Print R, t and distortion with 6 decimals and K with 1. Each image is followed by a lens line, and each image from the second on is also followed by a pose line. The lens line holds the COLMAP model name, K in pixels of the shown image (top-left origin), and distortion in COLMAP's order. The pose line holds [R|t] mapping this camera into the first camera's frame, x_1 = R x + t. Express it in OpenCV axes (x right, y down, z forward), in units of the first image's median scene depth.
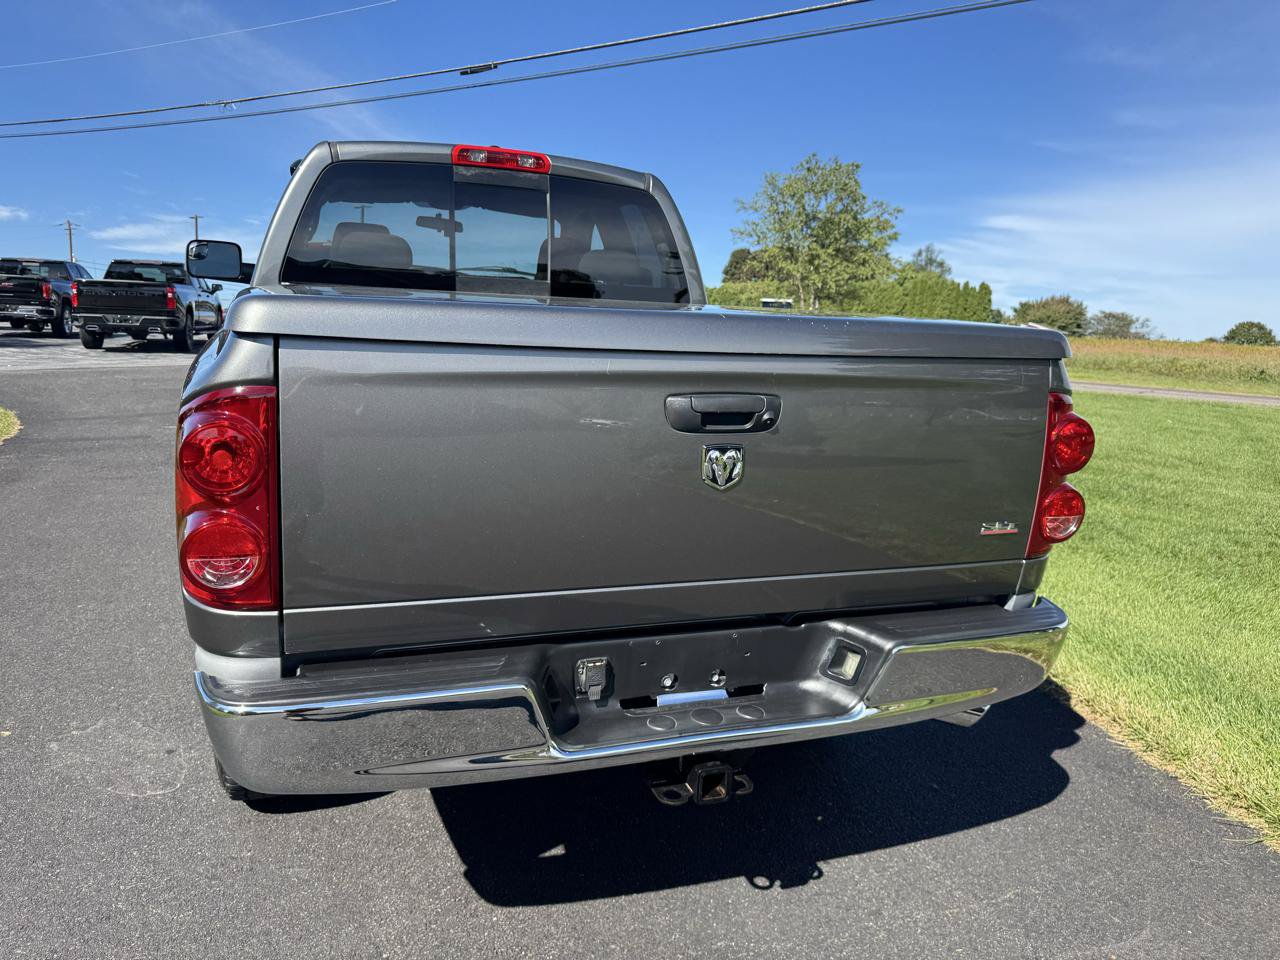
lens RADIAL K [[881.4, 0, 628.8], [0, 881.4, 489.4], [0, 0, 1]] dist [0.042719, -0.037737]
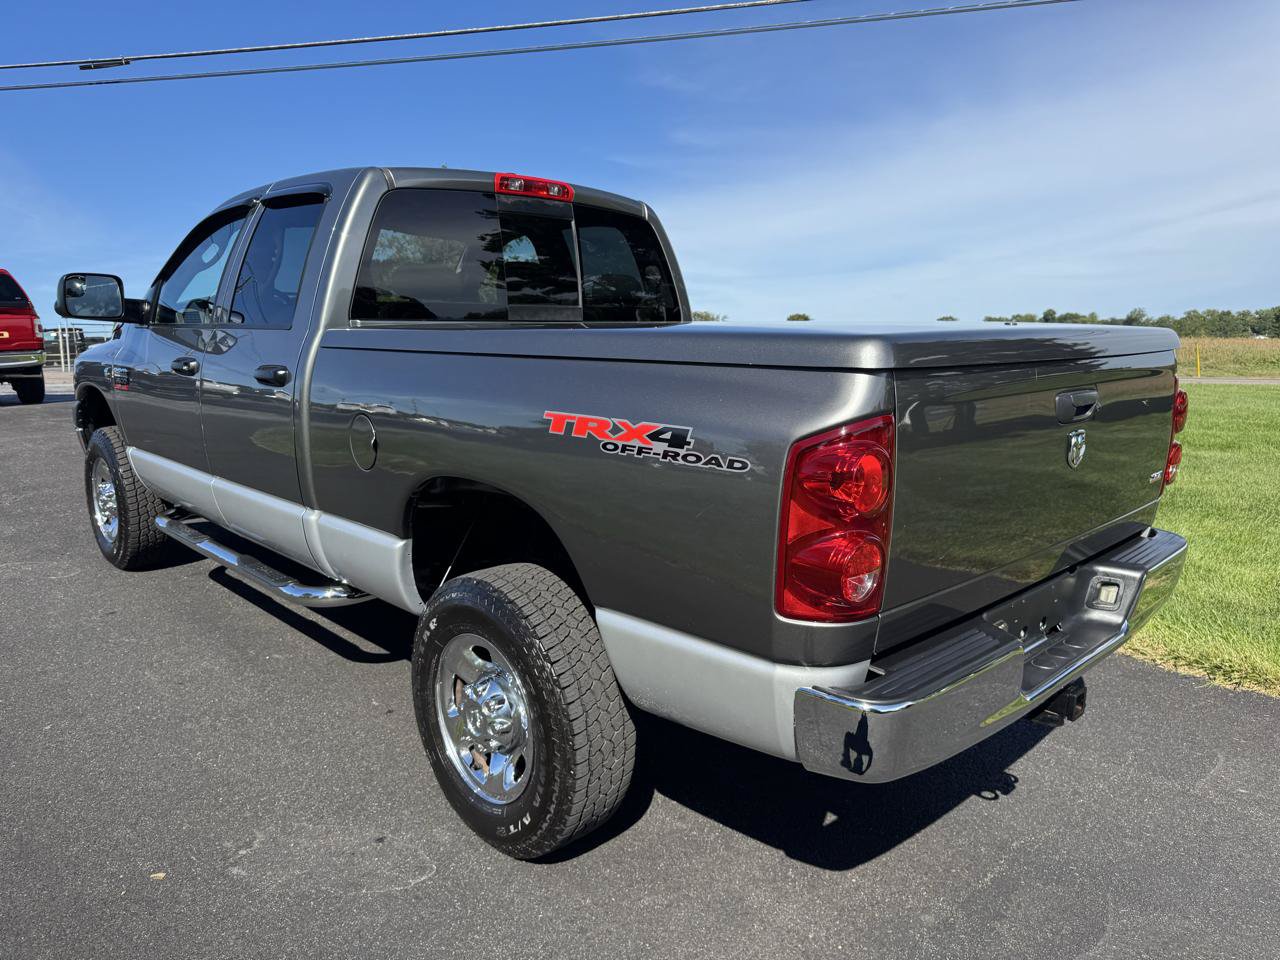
lens RADIAL K [[881.4, 0, 628.8], [0, 881.4, 489.4], [0, 0, 1]] dist [0.042719, -0.037737]
pose [[0.911748, -0.122806, 0.391962, -0.489594], [0.127022, 0.991782, 0.015267, -0.034025], [-0.390616, 0.035869, 0.919855, 0.043953]]
